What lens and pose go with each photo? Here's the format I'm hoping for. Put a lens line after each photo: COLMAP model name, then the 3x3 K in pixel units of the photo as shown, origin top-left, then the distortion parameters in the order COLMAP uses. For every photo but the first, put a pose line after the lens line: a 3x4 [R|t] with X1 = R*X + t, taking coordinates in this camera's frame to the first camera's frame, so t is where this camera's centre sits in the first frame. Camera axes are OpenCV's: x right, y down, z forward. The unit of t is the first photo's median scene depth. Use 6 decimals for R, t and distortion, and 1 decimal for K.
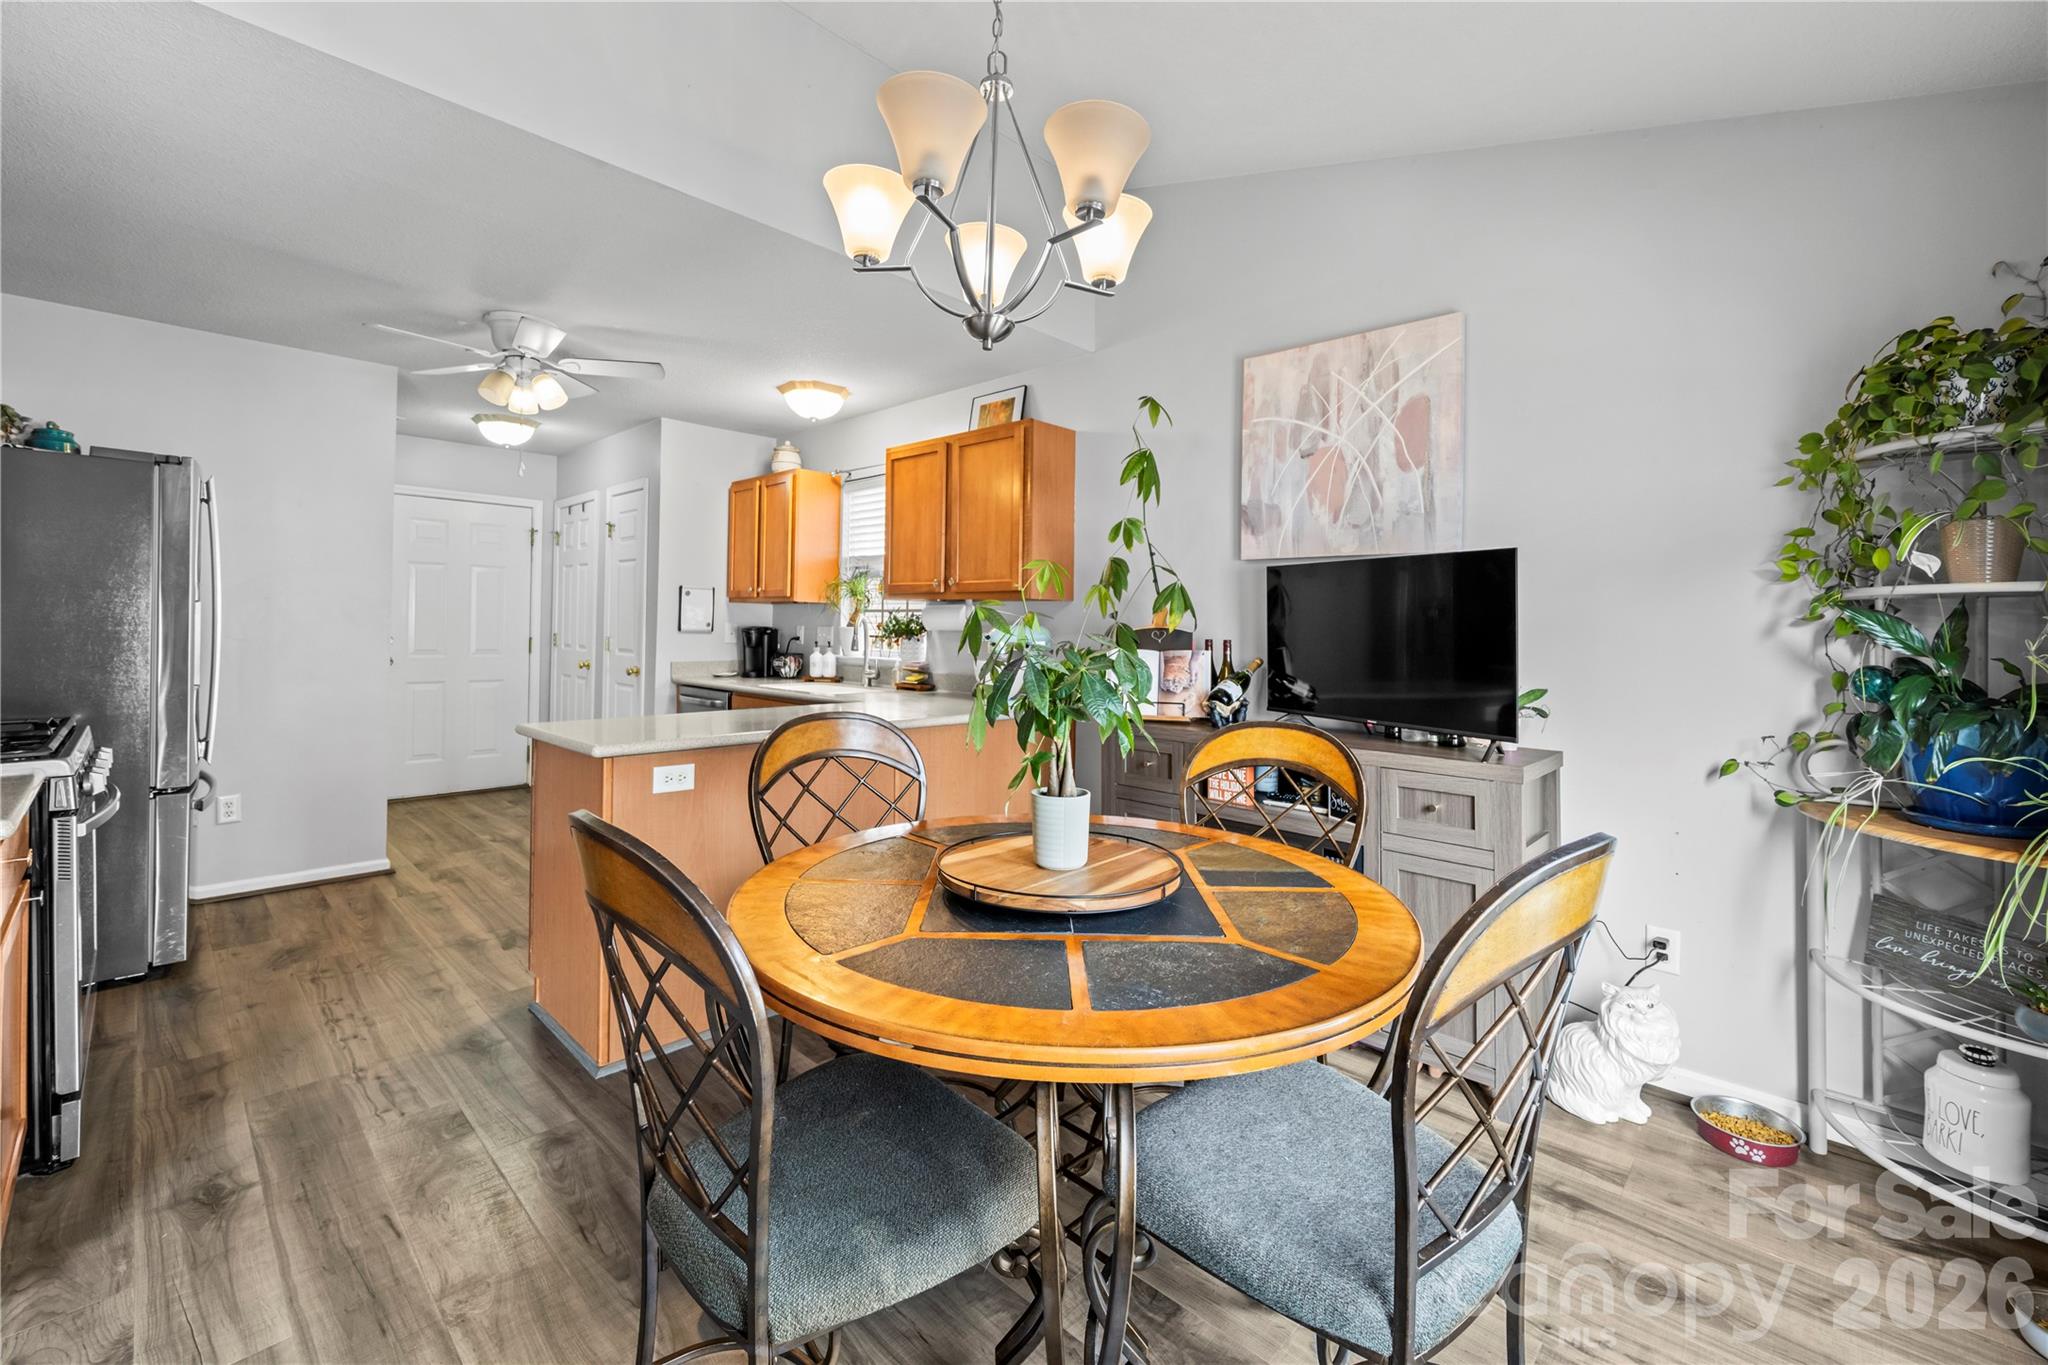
lens RADIAL K [[836.0, 0, 1025.6], [0, 836.0, 605.2], [0, 0, 1]] dist [0.000141, -0.000030]
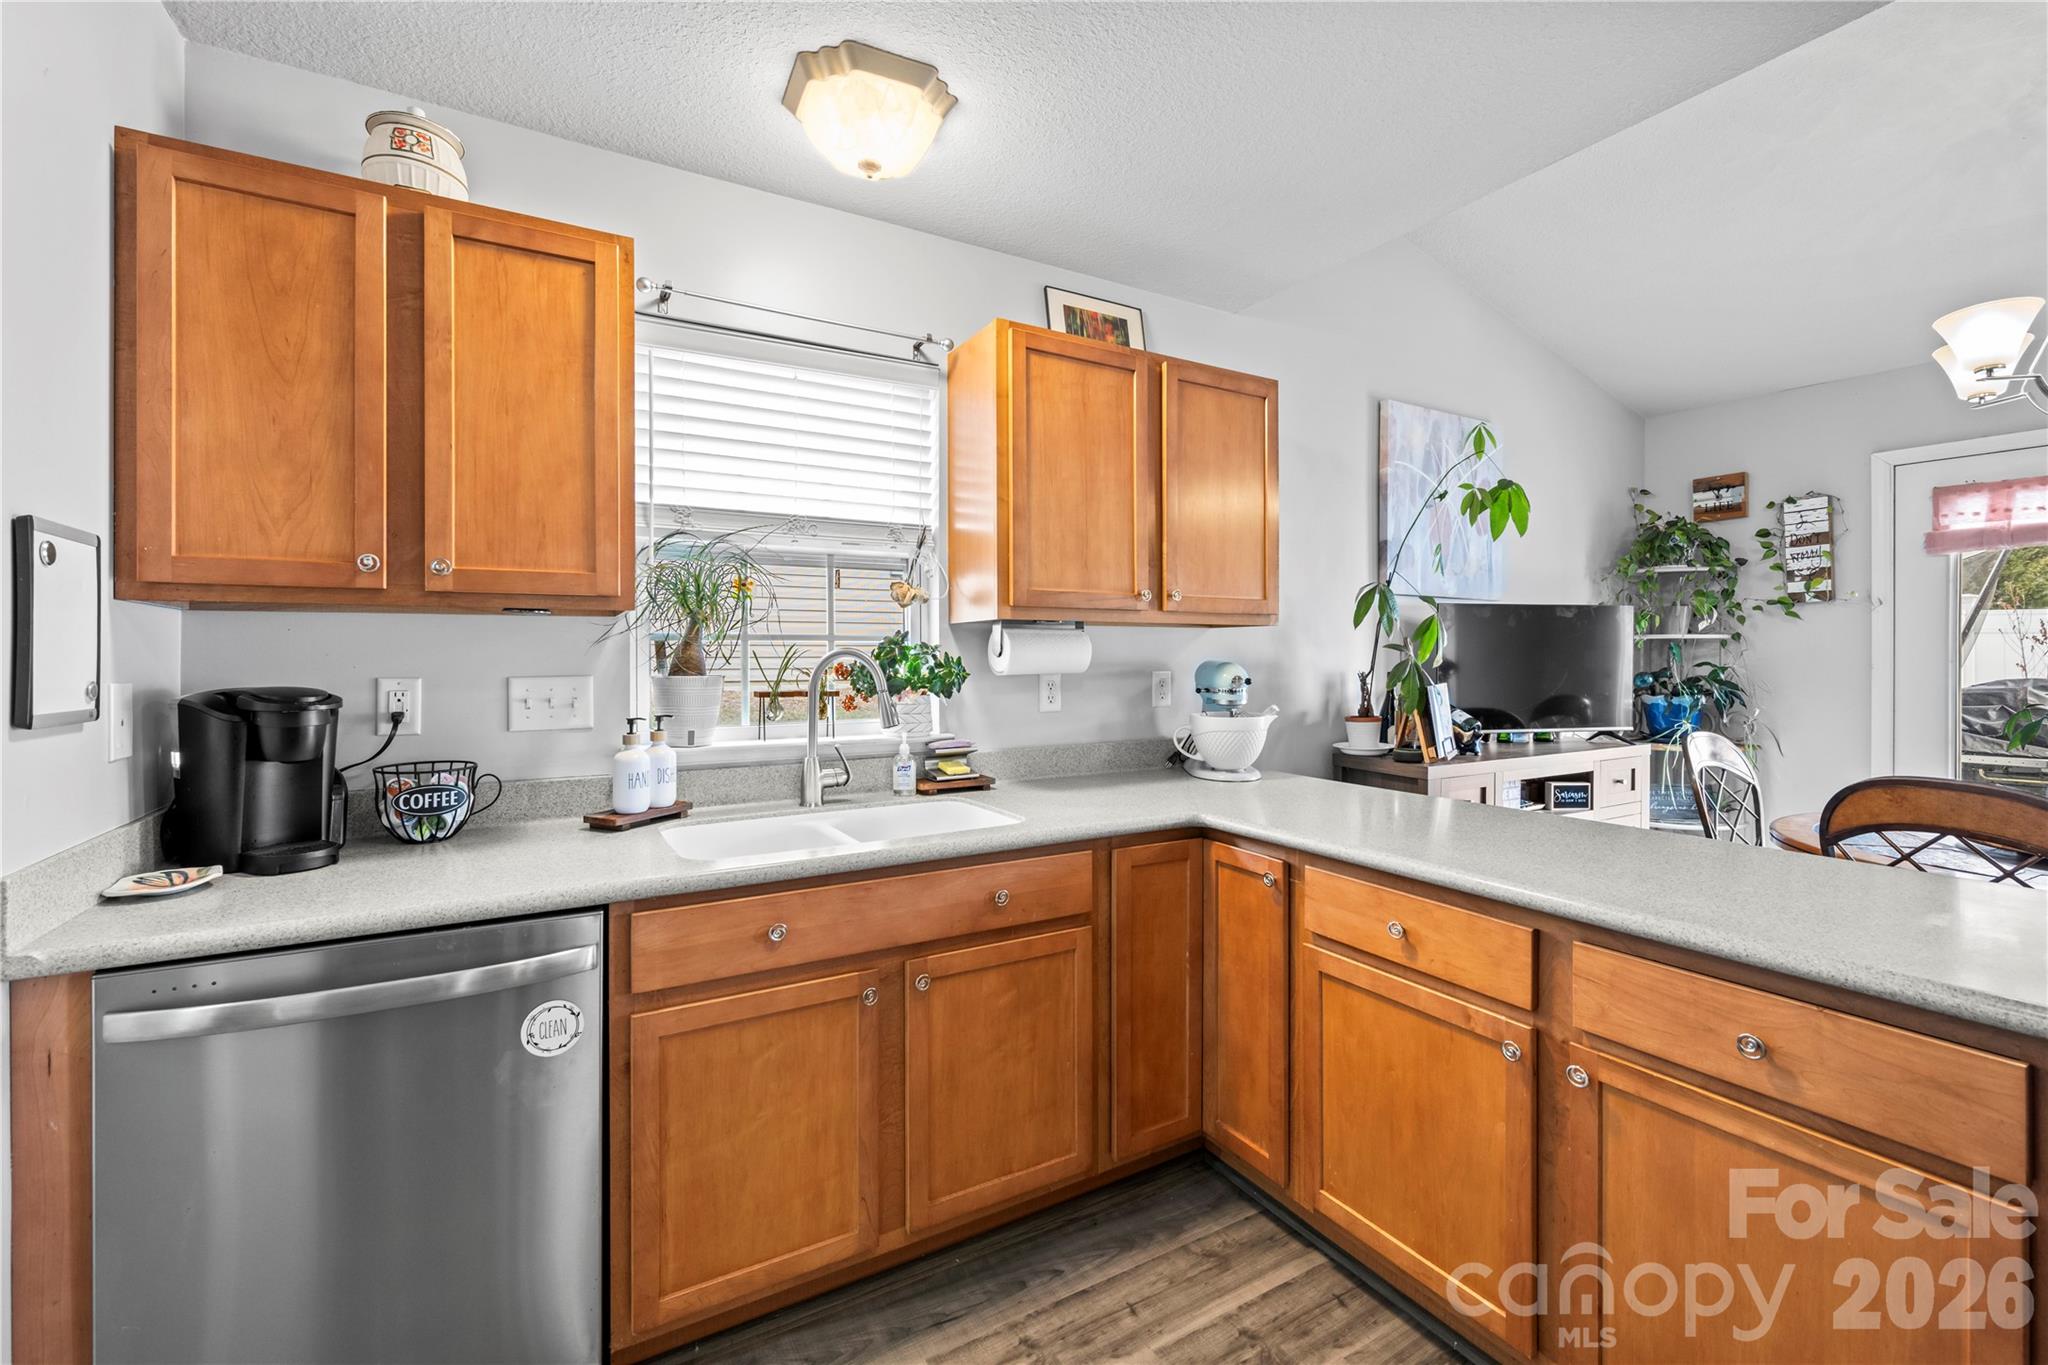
lens RADIAL K [[867.0, 0, 1026.2], [0, 867.0, 660.2], [0, 0, 1]] dist [0.000908, -0.000125]
pose [[0.281395, -0.025358, 0.959257, -0.926735], [-0.014719, 0.999419, 0.030738, 0.003796], [-0.959479, -0.022769, 0.280858, 1.144724]]
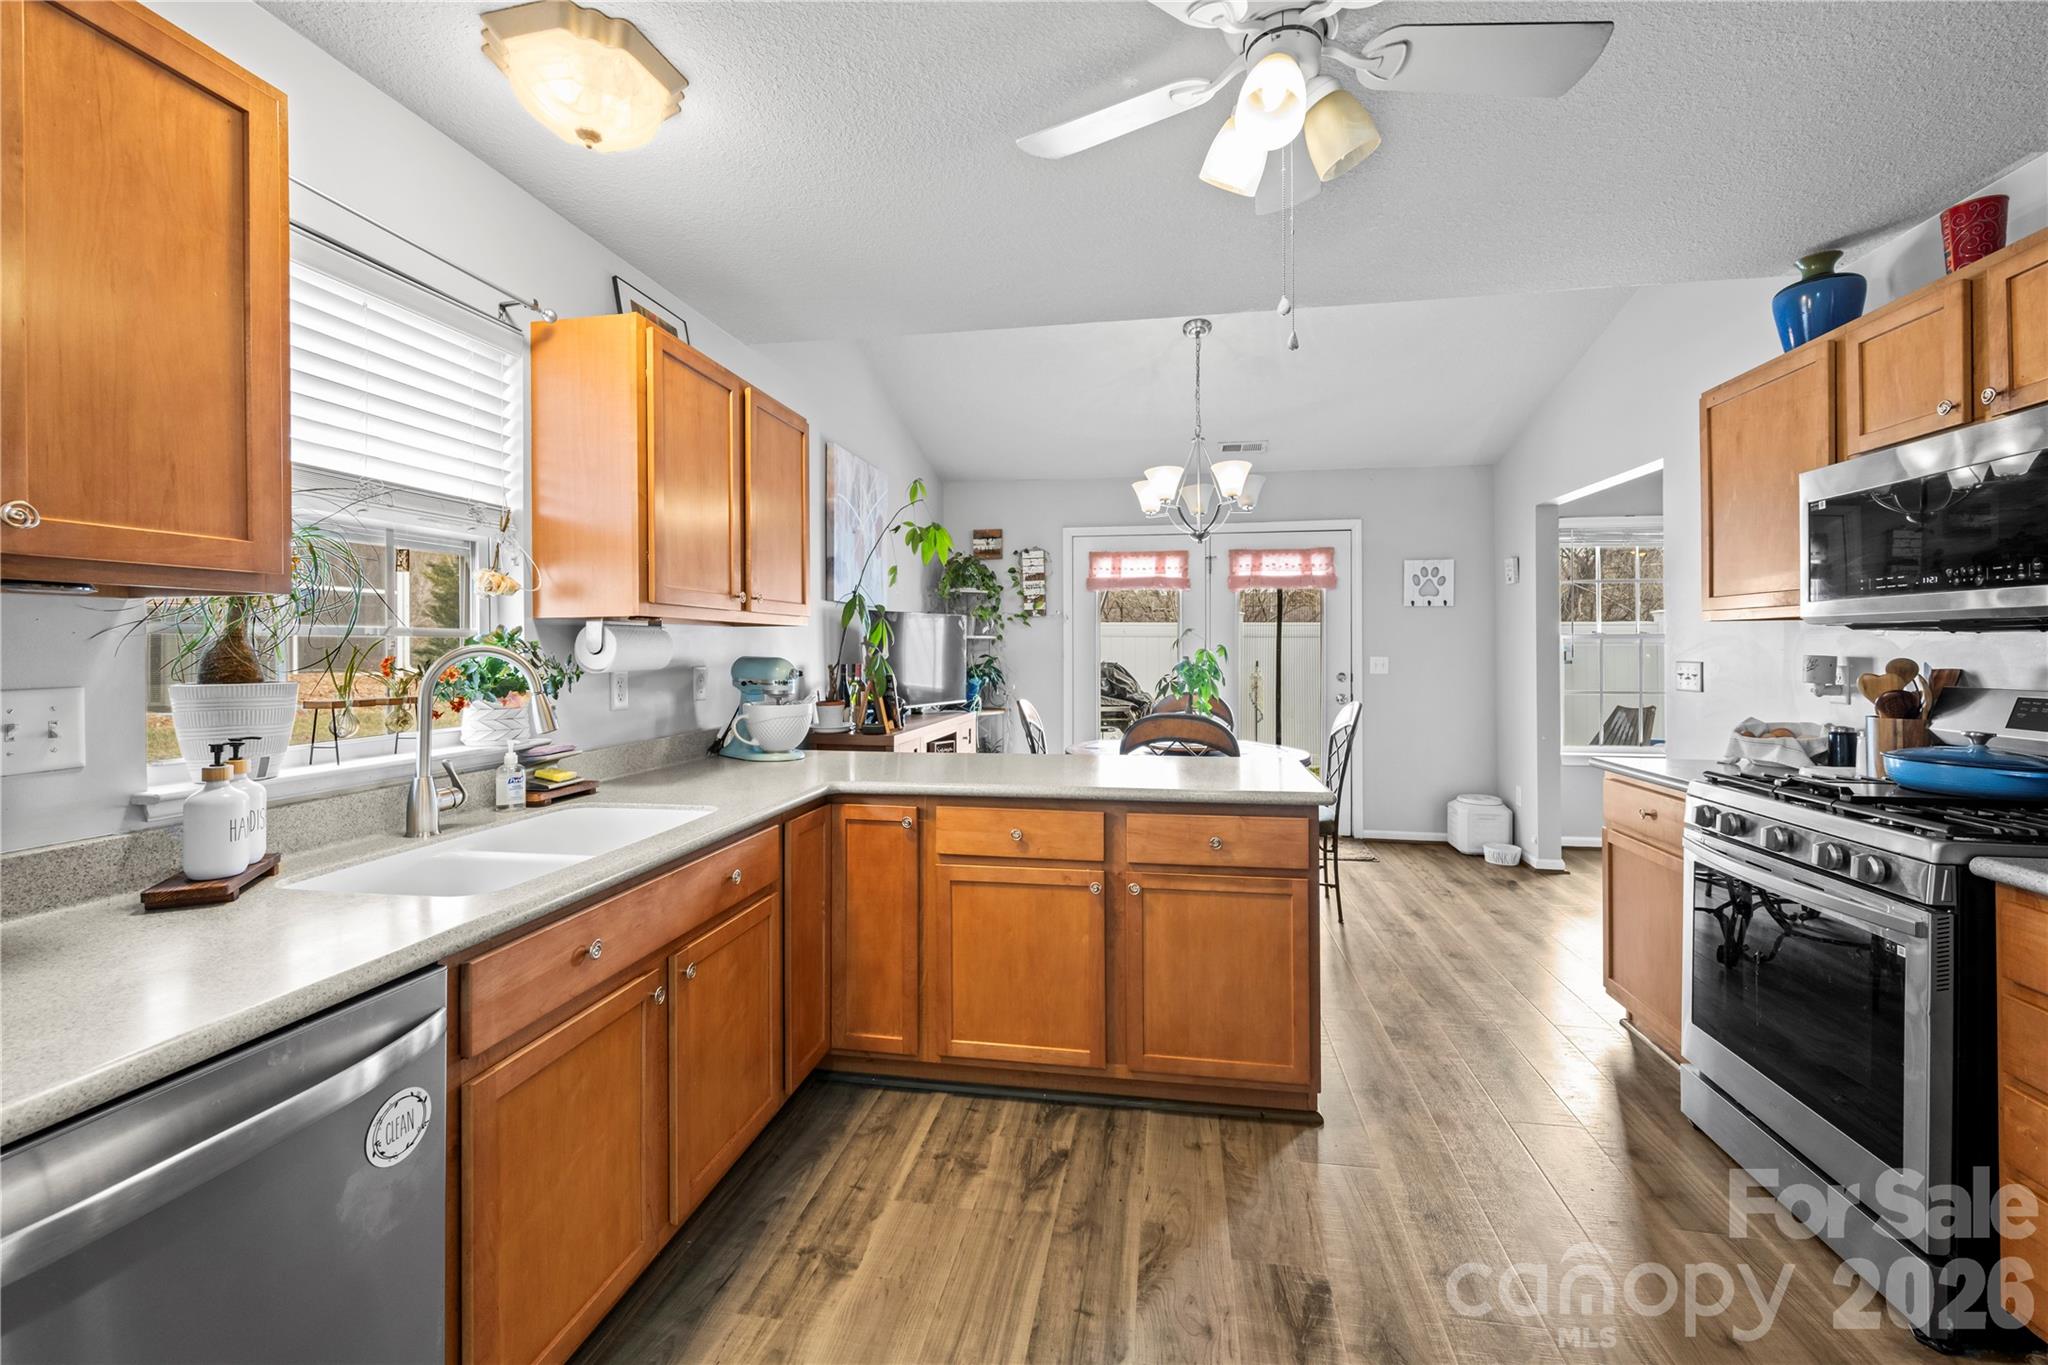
lens RADIAL K [[841.2, 0, 1026.9], [0, 841.2, 651.0], [0, 0, 1]] dist [-0.000076, -0.000172]
pose [[-0.557031, -0.018772, 0.830280, -0.997333], [-0.023503, 0.999700, 0.006835, 0.008918], [-0.830159, -0.015707, -0.557305, 1.495033]]
